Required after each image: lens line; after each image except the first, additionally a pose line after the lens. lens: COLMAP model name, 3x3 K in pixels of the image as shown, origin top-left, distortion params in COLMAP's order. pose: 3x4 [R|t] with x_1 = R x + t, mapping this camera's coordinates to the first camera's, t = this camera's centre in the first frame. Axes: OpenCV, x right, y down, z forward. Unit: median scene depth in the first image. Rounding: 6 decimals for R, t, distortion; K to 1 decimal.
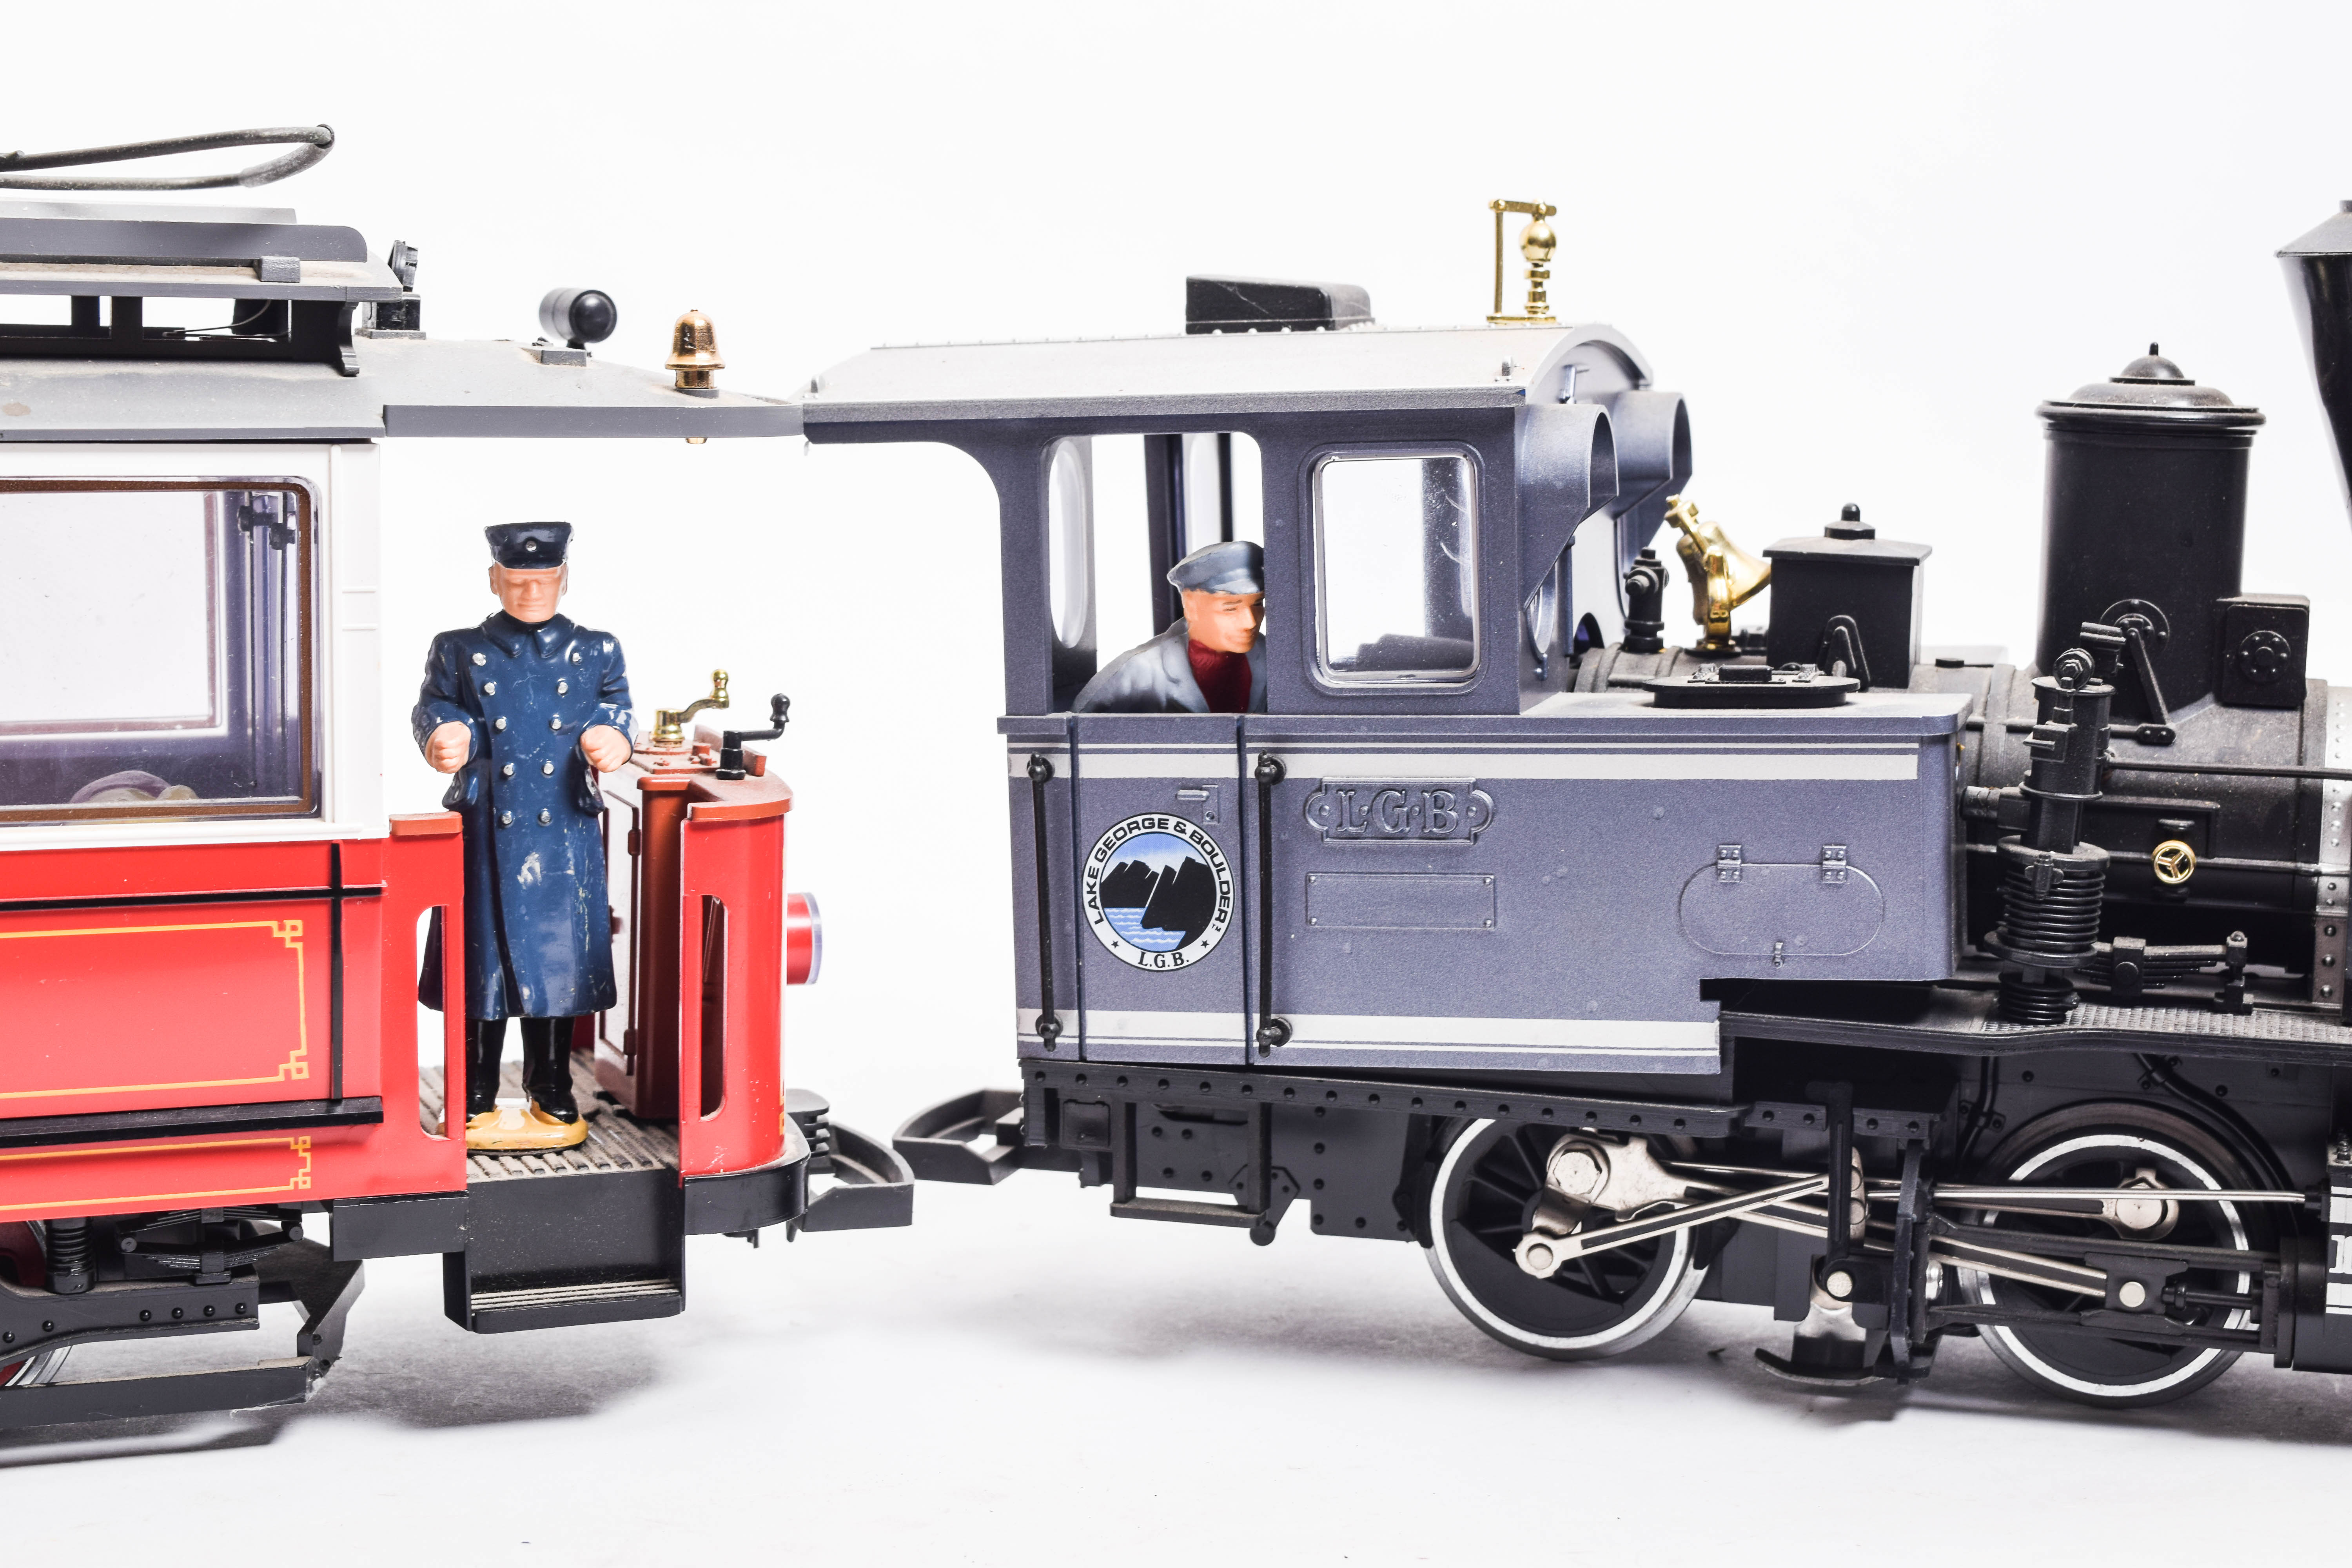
lens RADIAL K [[3538.8, 0, 1182.8], [0, 3538.8, 784.3], [0, 0, 1]] dist [-0.028397, 0.000000]
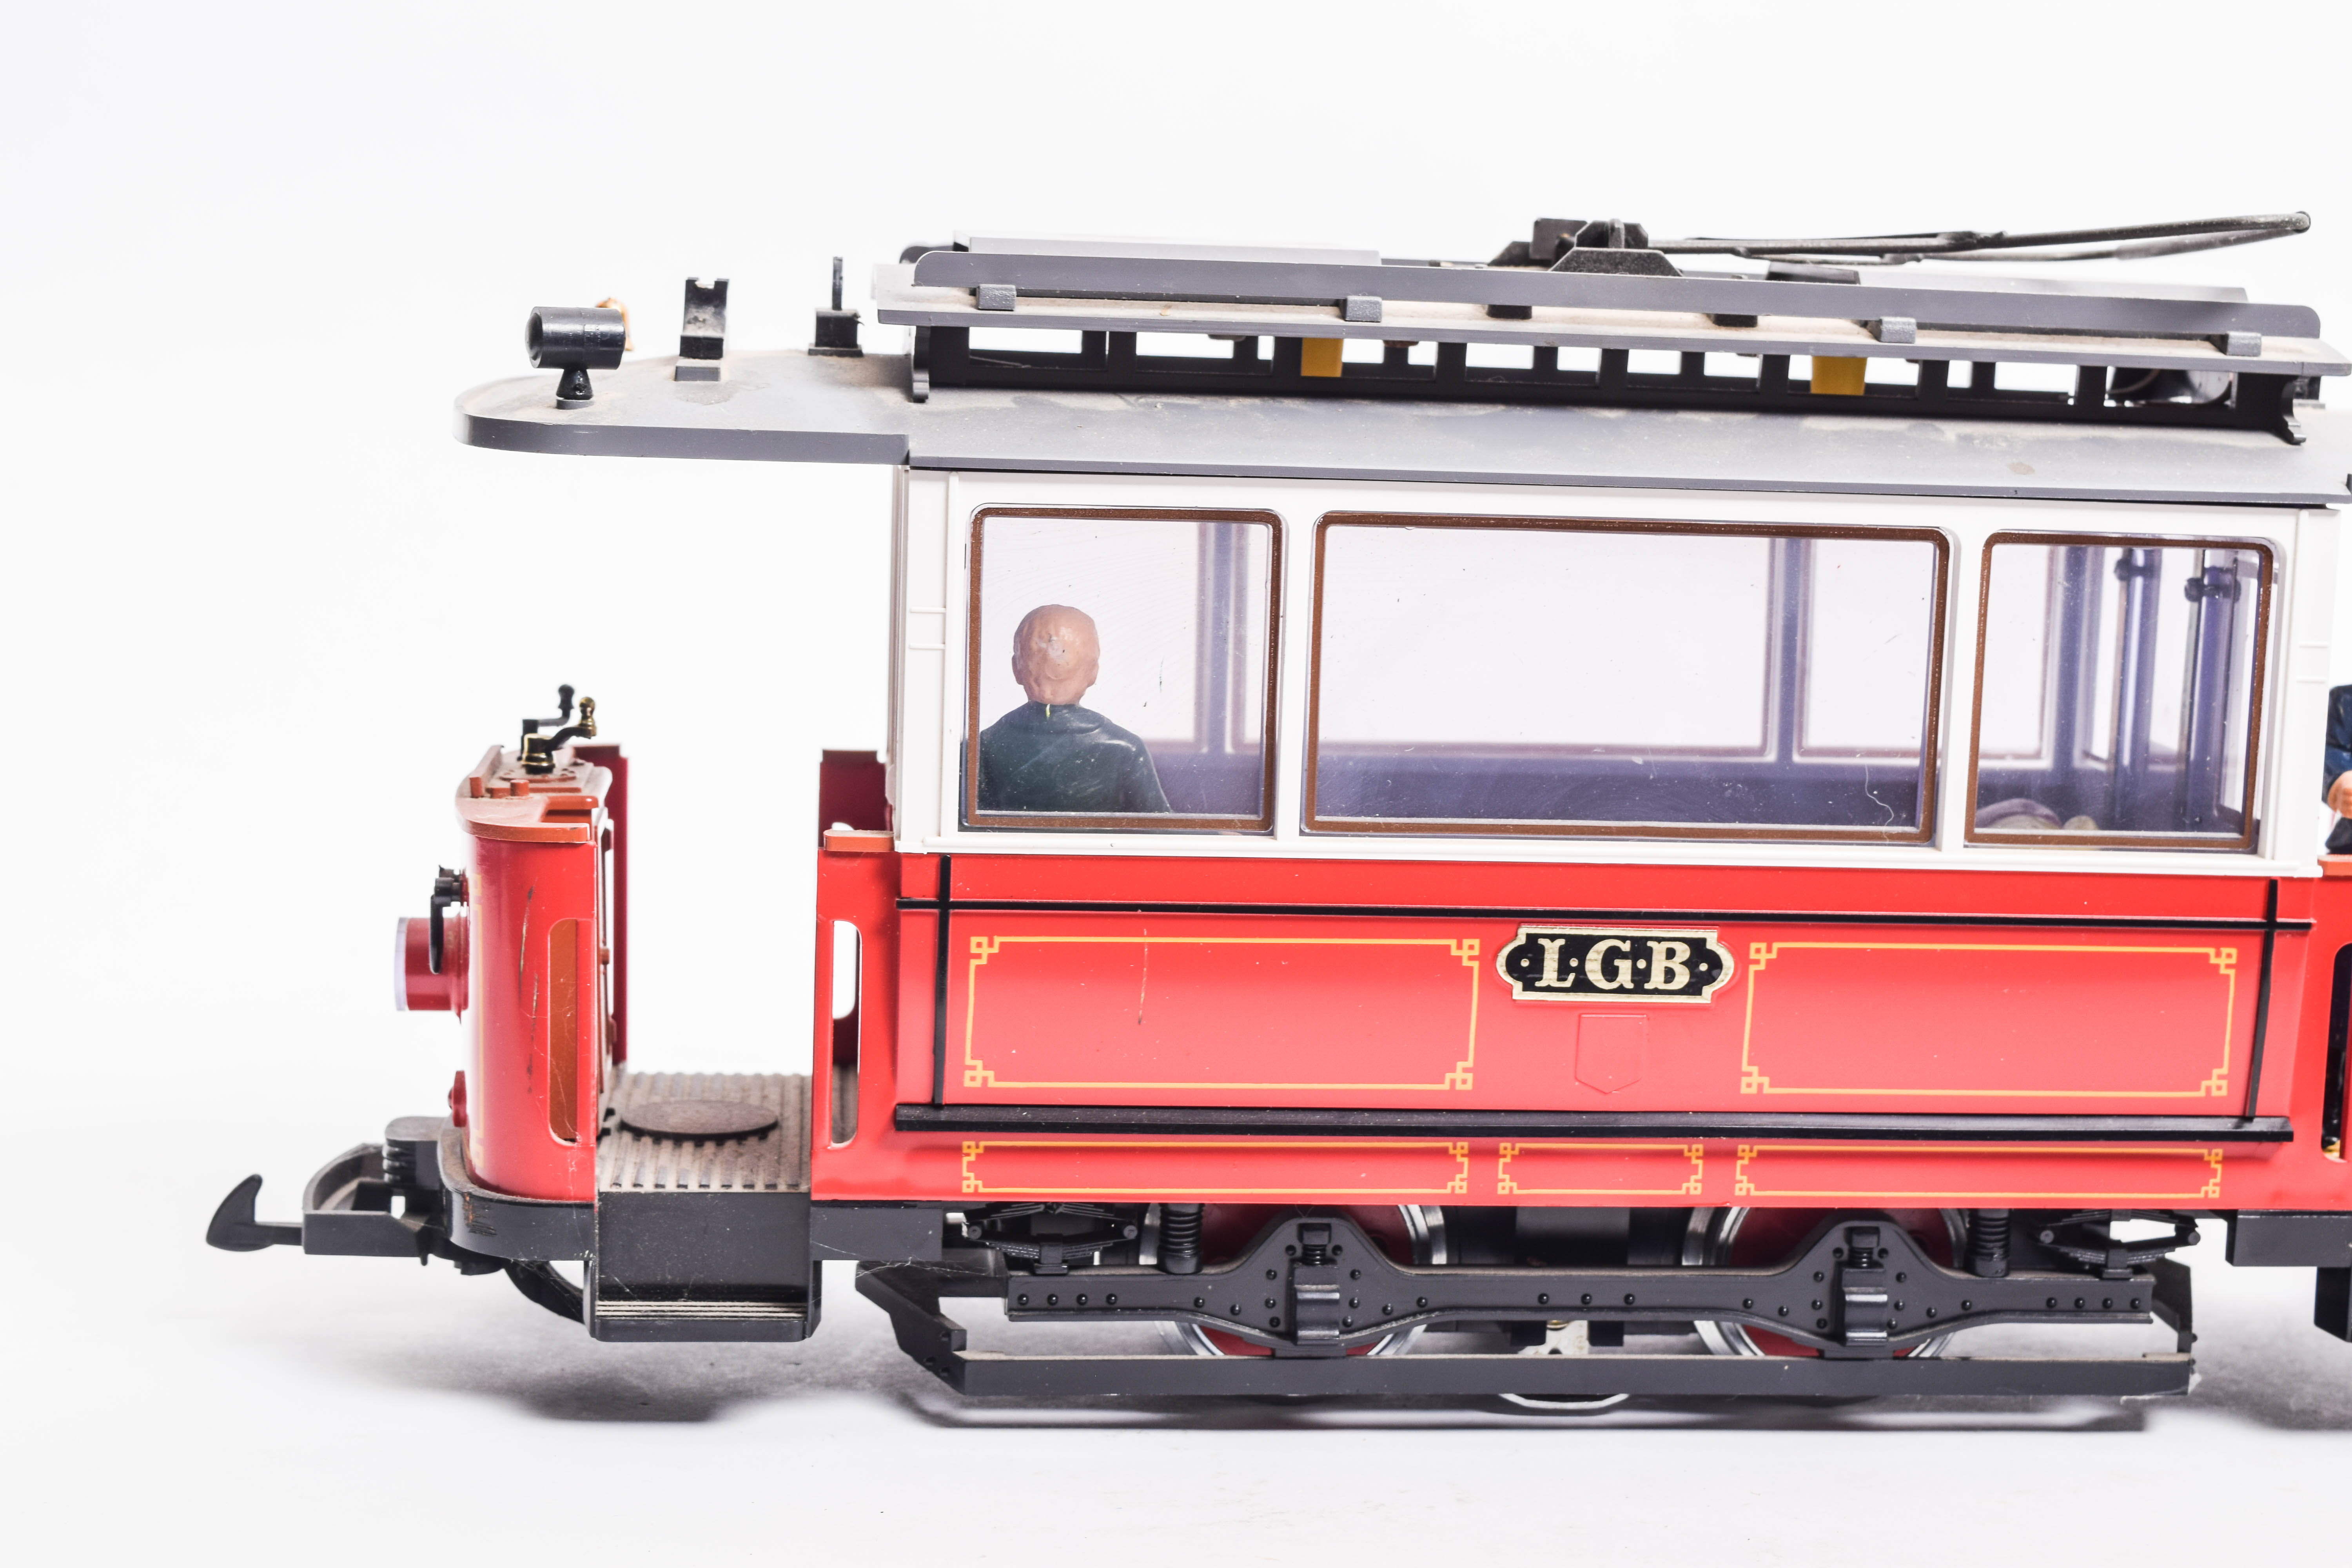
lens RADIAL K [[3538.8, 0, 1160.3], [0, 3538.8, 846.0], [0, 0, 1]] dist [-0.028397, 0.000000]
pose [[0.964851, 0.053922, -0.257205, -0.275432], [-0.052450, 0.998544, 0.012584, 0.010217], [0.257509, 0.001348, 0.966275, -0.118369]]
